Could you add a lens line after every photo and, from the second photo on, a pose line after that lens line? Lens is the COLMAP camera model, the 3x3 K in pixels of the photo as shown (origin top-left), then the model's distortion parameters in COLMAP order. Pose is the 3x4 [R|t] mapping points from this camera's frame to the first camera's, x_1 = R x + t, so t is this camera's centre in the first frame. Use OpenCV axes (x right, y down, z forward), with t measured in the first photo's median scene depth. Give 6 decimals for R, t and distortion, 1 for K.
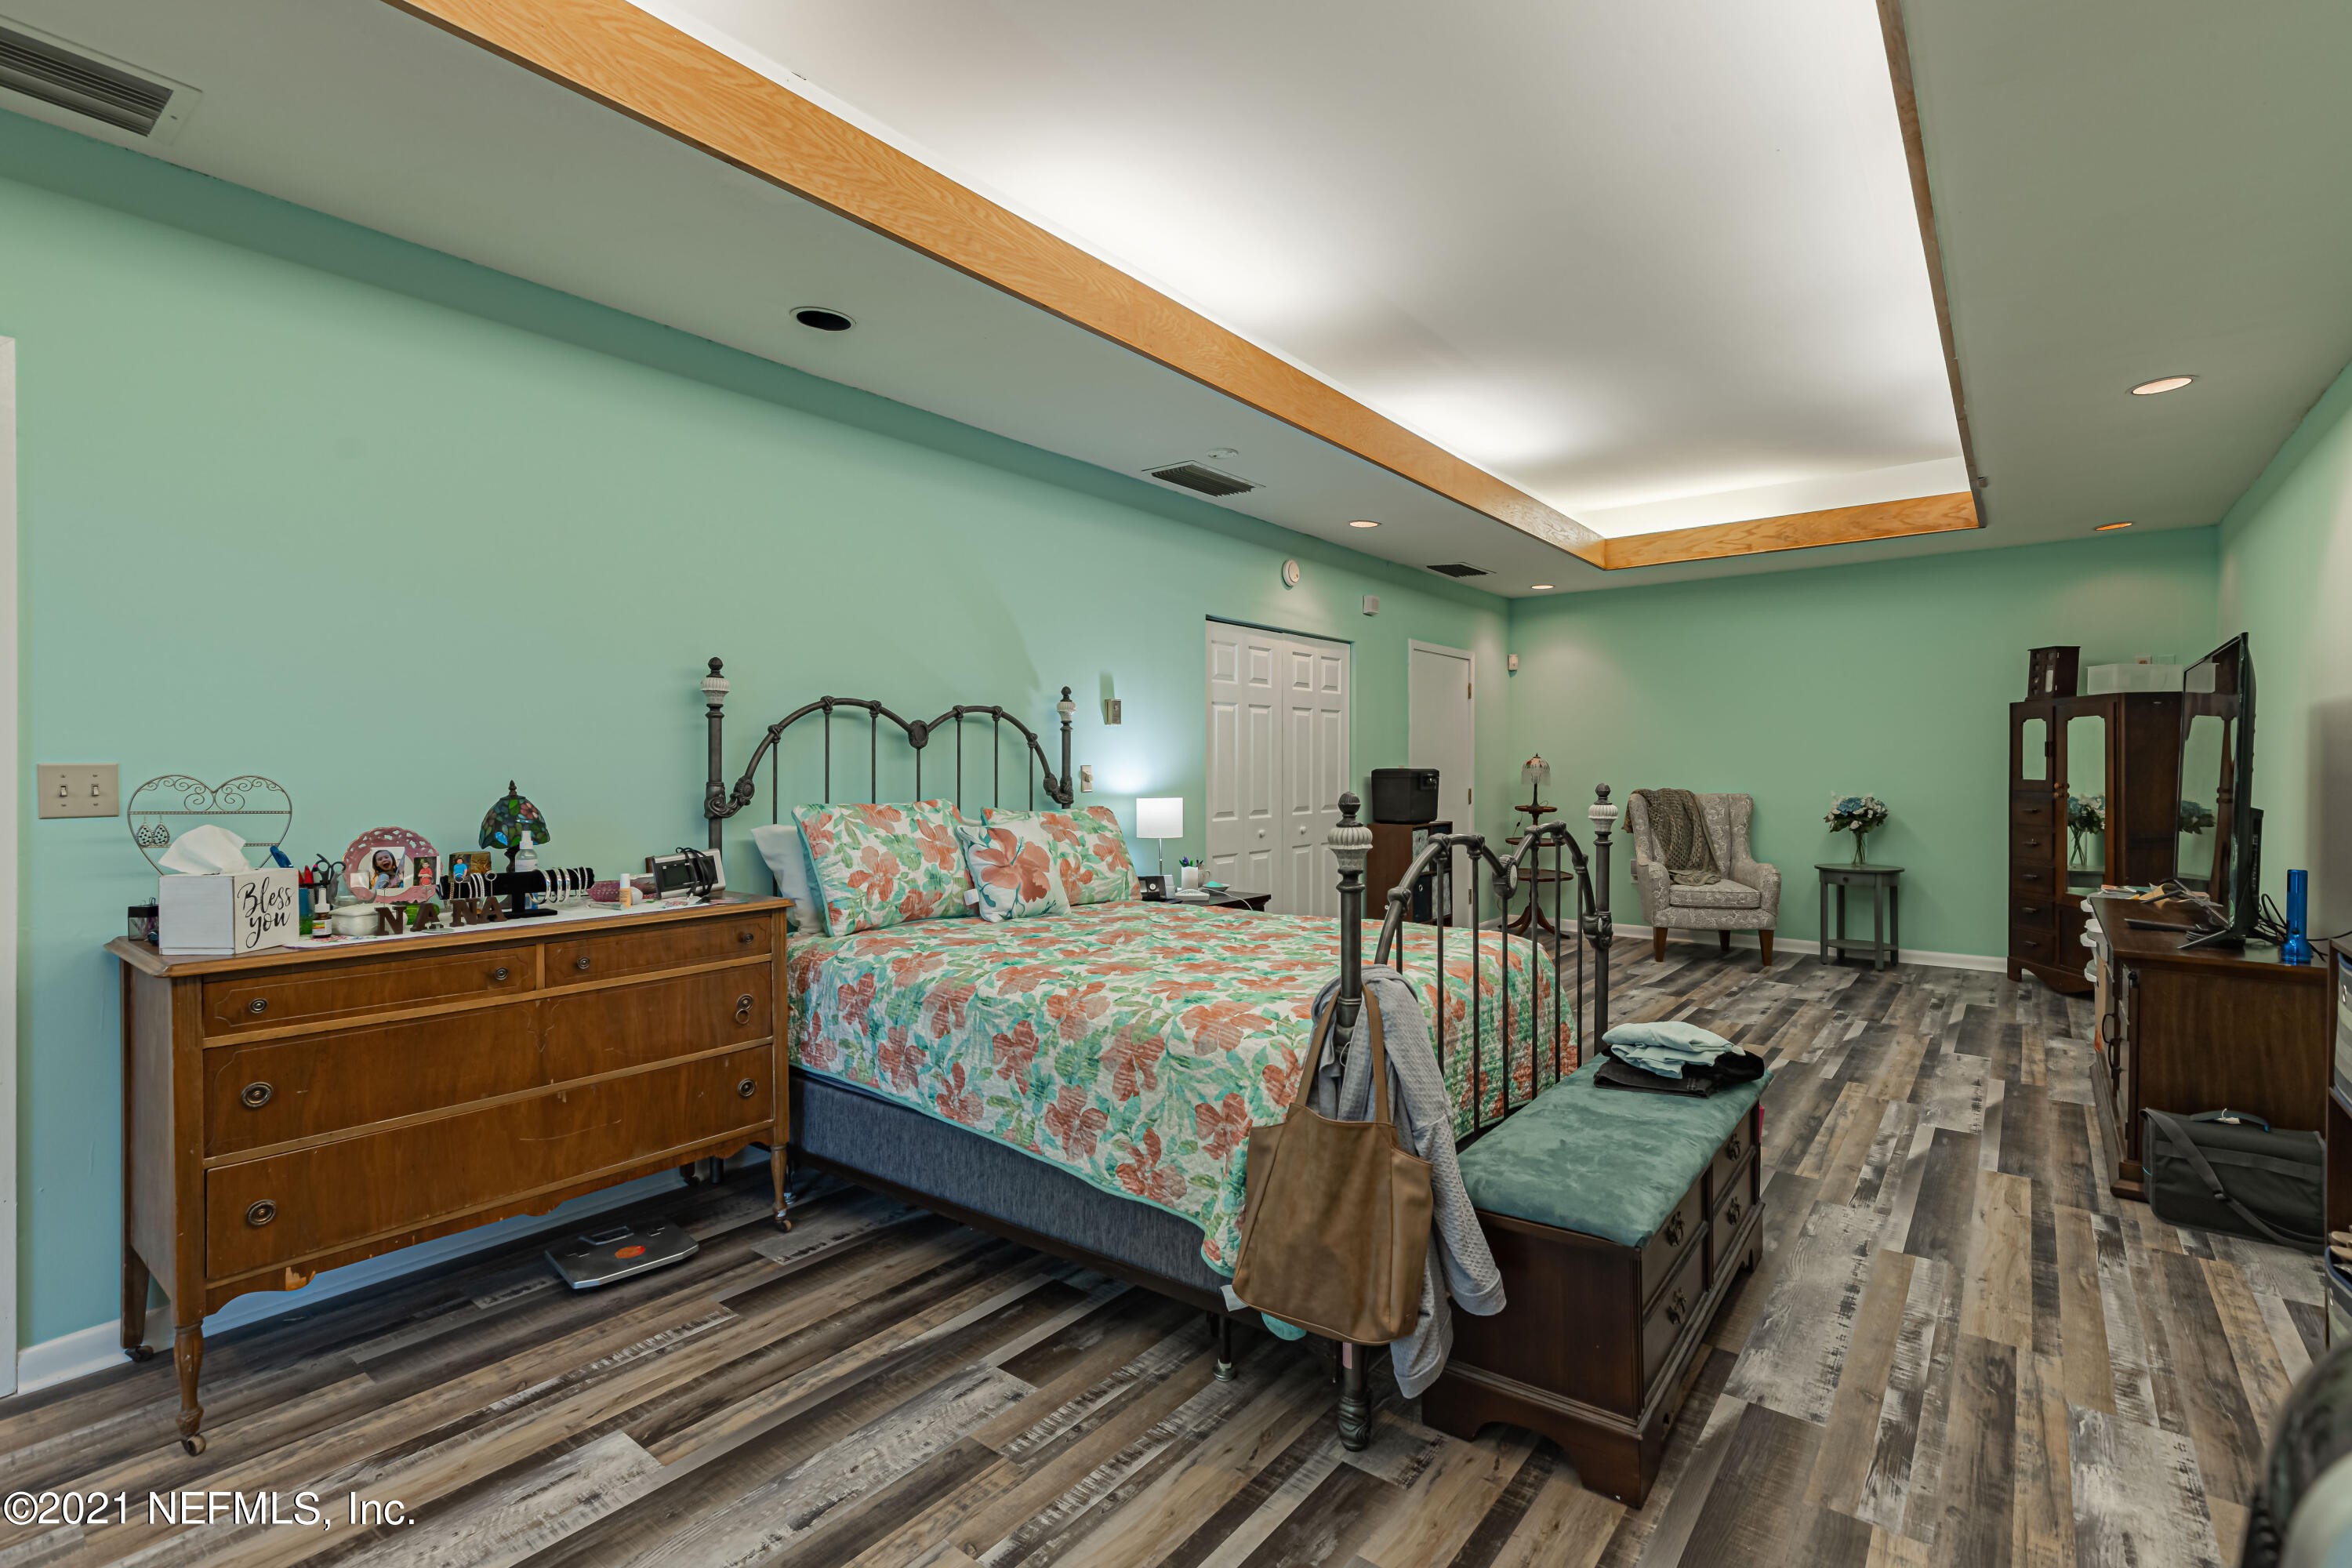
lens RADIAL K [[1058.1, 0, 1190.7], [0, 1058.1, 794.8], [0, 0, 1]] dist [0.003226, -0.000166]
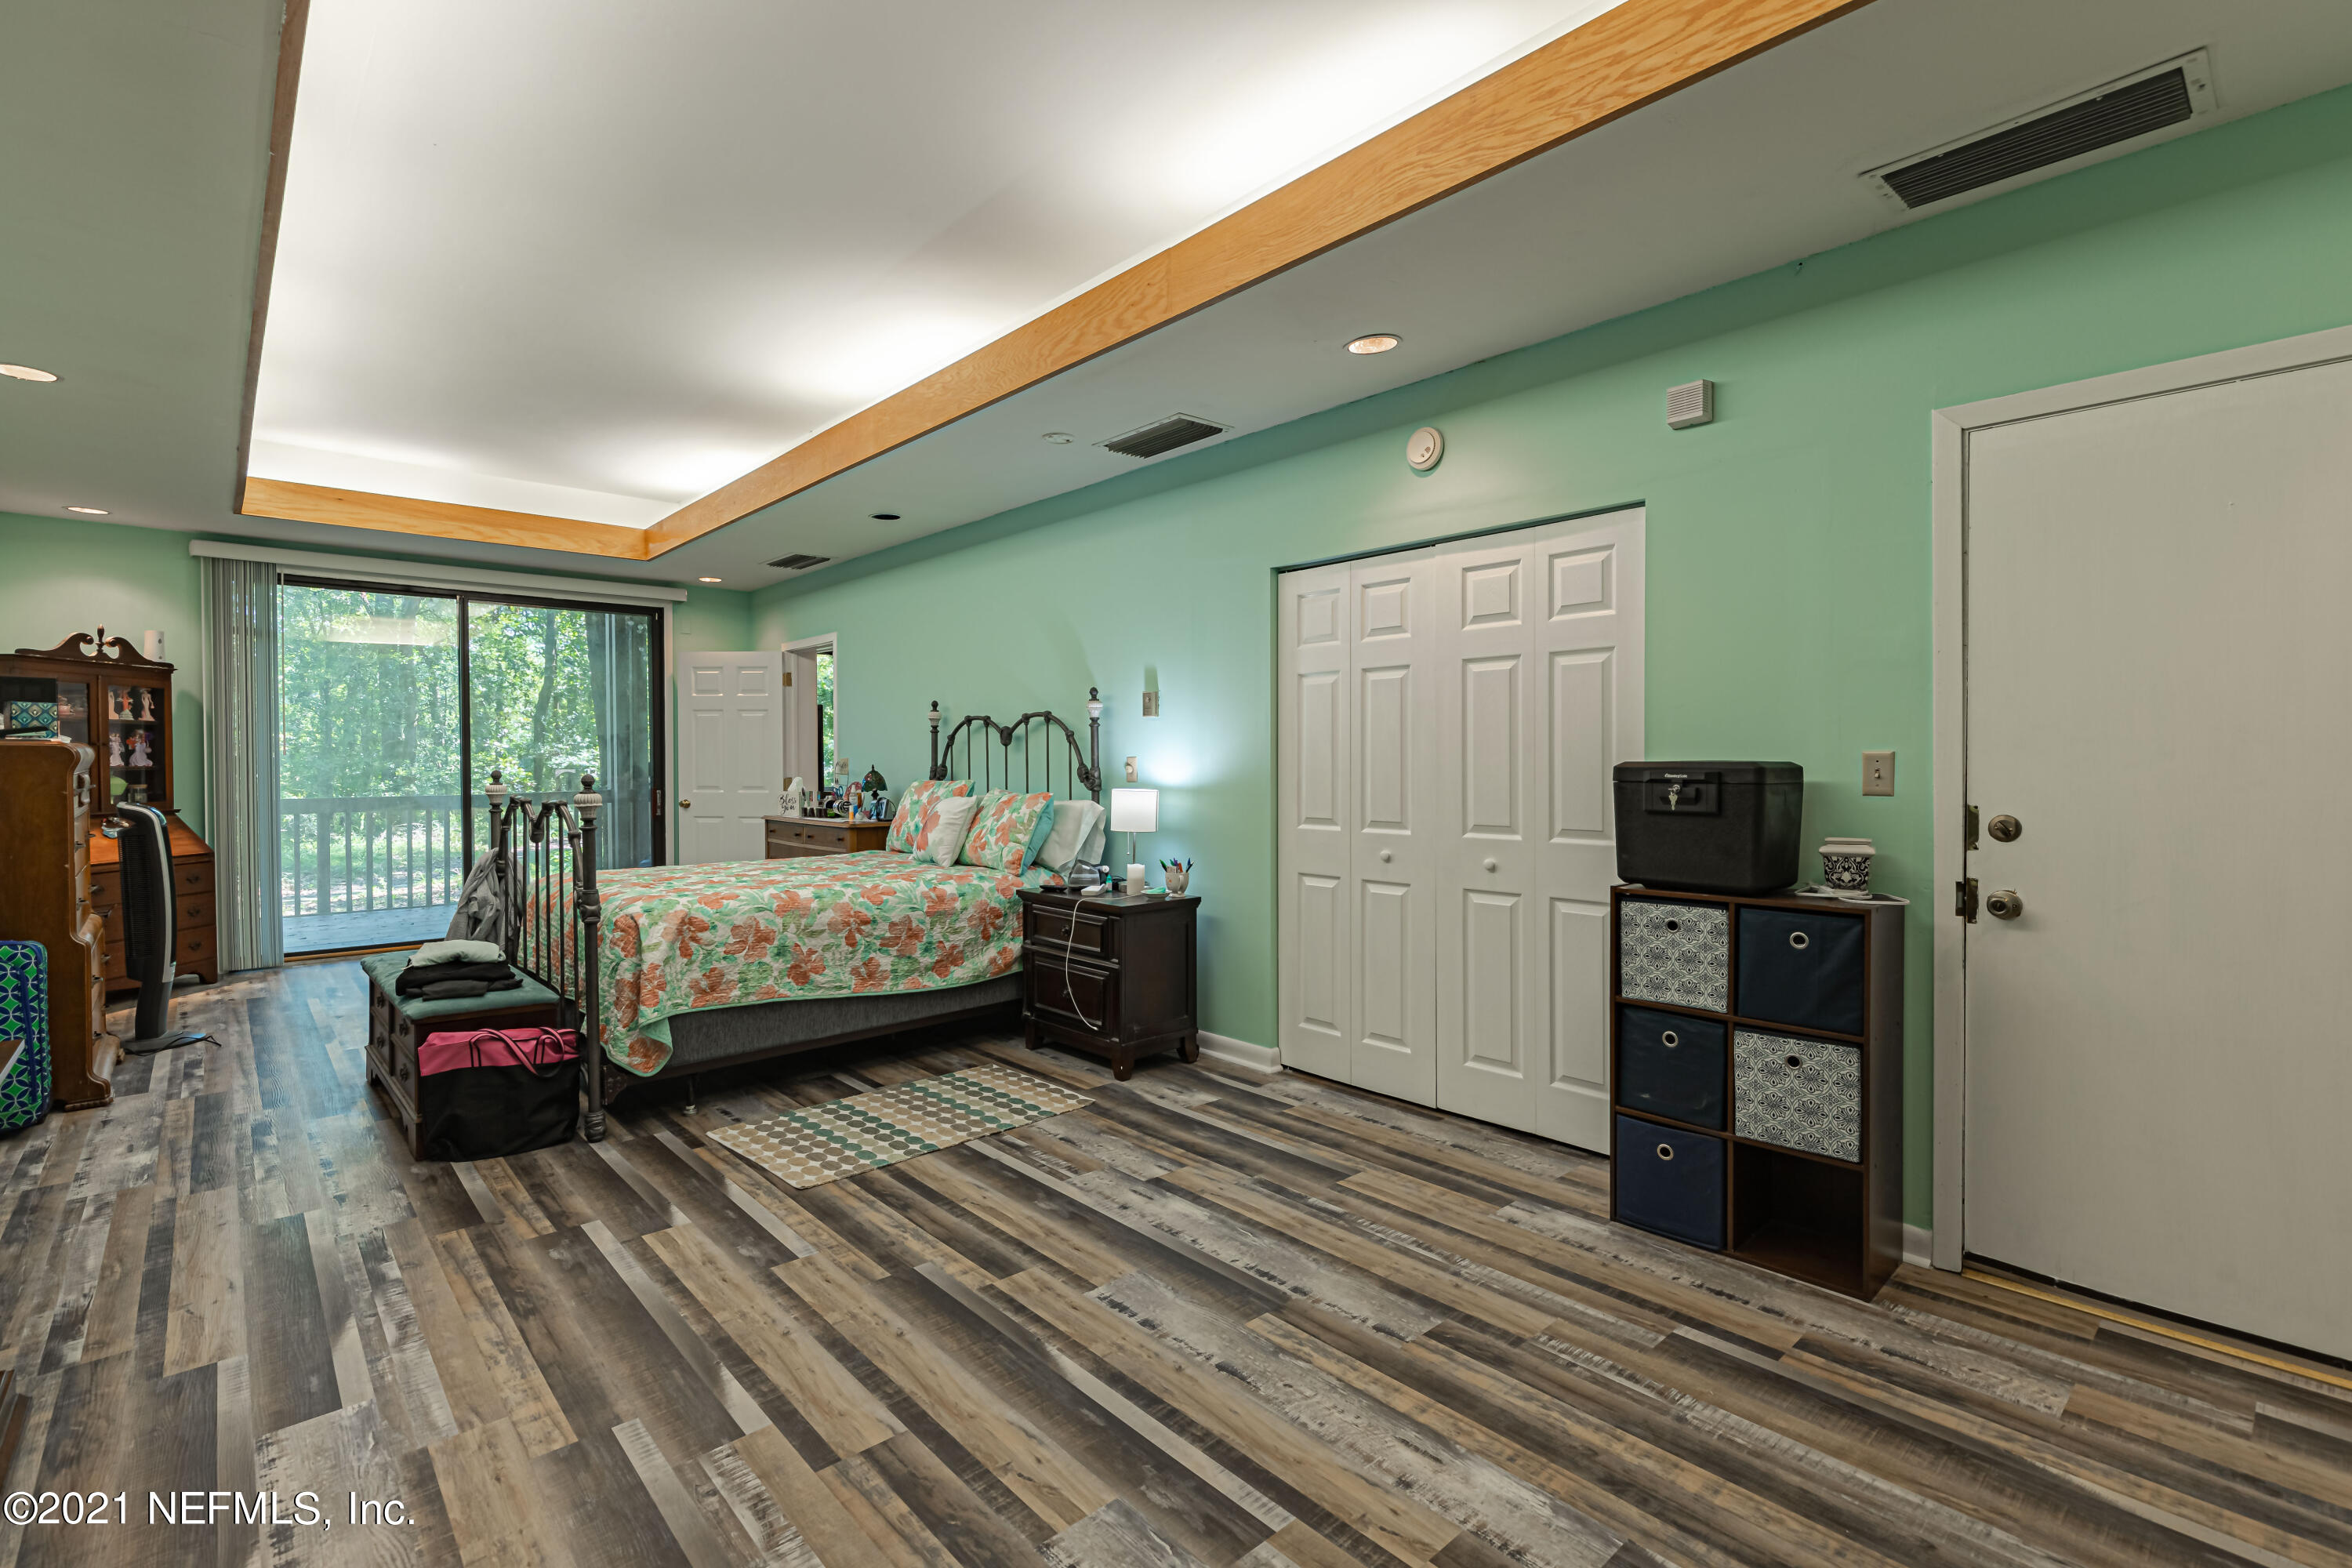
lens RADIAL K [[1058.1, 0, 1155.7], [0, 1058.1, 773.4], [0, 0, 1]] dist [0.003226, -0.000166]
pose [[-0.172790, 0.012882, -0.984874, 0.954680], [-0.024563, 0.999547, 0.017383, -0.030062], [0.984652, 0.027195, -0.172396, 1.227050]]
